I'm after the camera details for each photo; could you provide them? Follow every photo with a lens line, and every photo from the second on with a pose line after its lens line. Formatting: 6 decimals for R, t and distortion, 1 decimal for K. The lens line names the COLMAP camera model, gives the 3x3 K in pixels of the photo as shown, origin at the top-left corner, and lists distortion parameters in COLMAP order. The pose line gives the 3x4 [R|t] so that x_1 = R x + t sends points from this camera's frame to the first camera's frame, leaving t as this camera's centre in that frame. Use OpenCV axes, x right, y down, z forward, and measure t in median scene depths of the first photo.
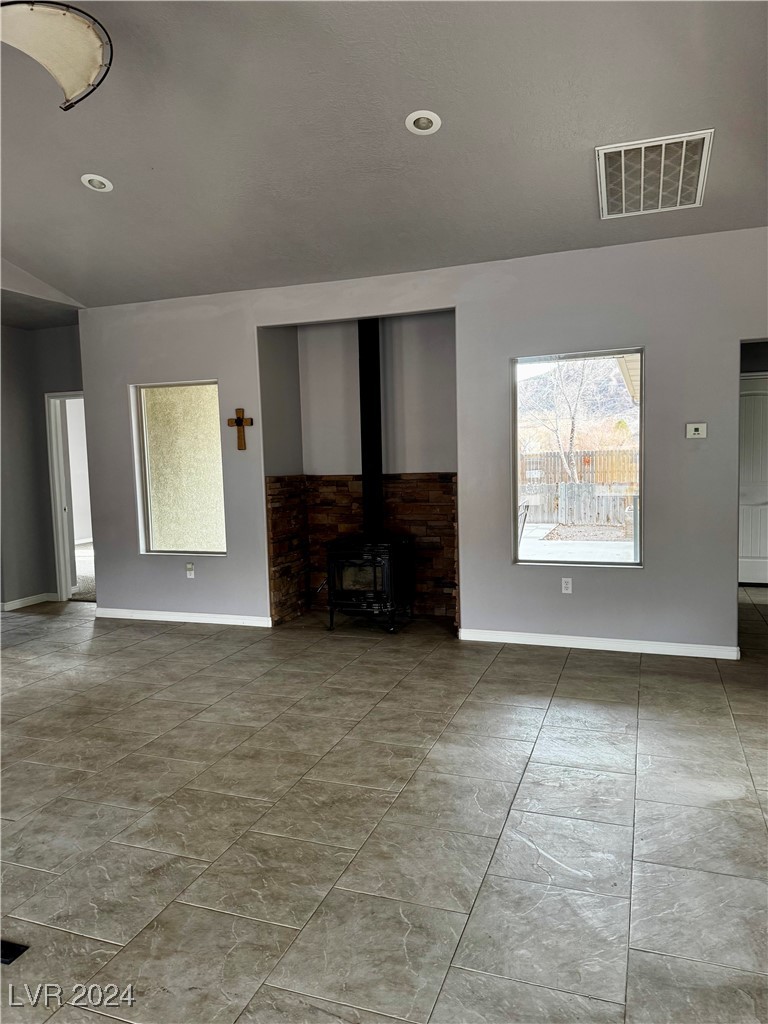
lens RADIAL K [[718.0, 0, 374.1], [0, 718.0, 521.3], [0, 0, 1]] dist [0.087188, -0.093771]
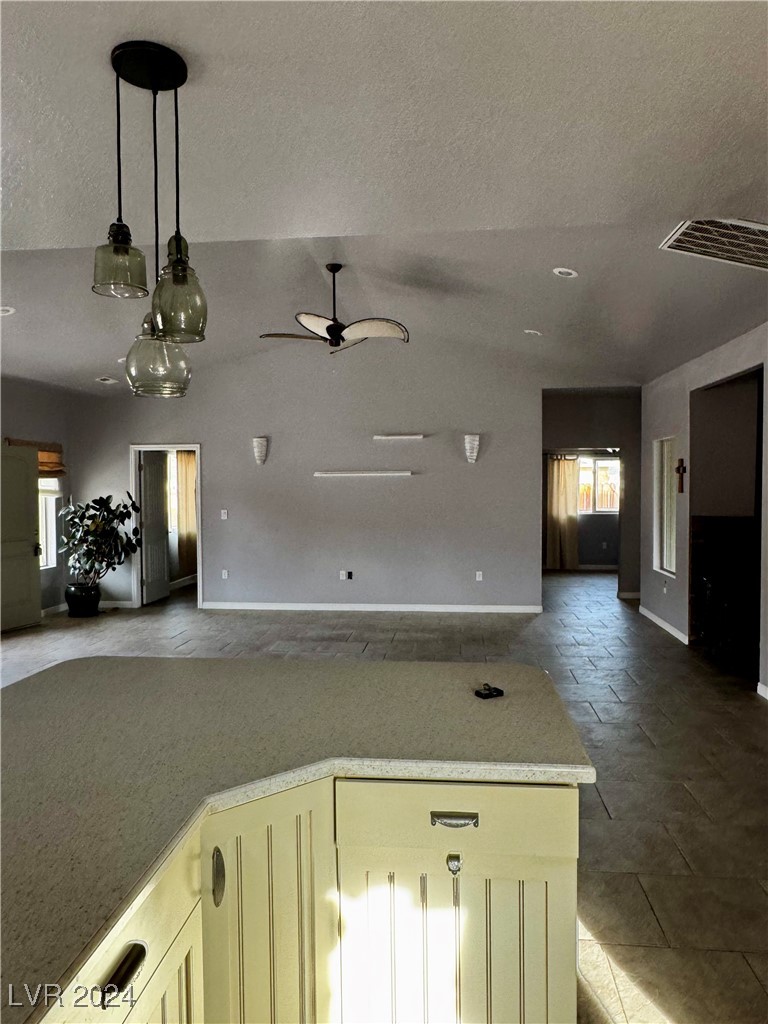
lens RADIAL K [[716.3, 0, 384.0], [0, 716.3, 512.0], [0, 0, 1]] dist [0.000680, 0.000850]
pose [[0.253545, 0.061831, -0.965345, 1.482588], [-0.091717, 0.994996, 0.039641, -0.119202], [0.962966, 0.078487, 0.257947, 0.371306]]
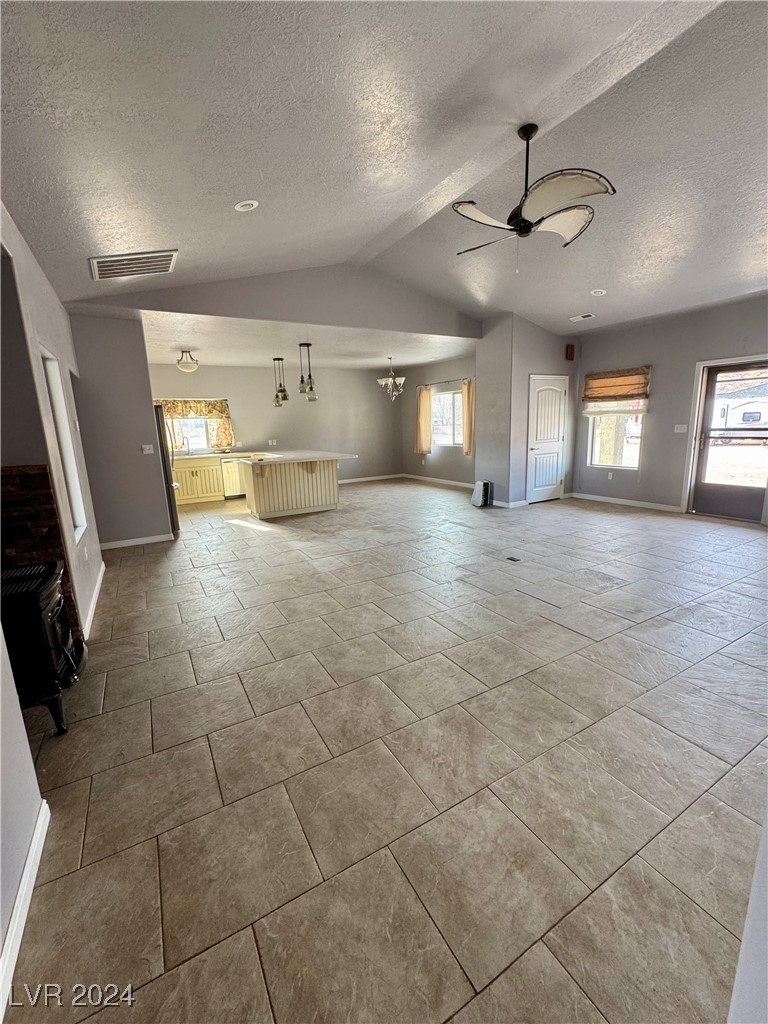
lens RADIAL K [[414.1, 0, 384.0], [0, 414.1, 512.0], [0, 0, 1]] dist [-0.001281, 0.000280]
pose [[-0.766399, -0.076942, 0.637740, -0.814931], [0.118287, 0.958919, 0.257842, -0.142715], [-0.631380, 0.273046, -0.725813, 1.765963]]
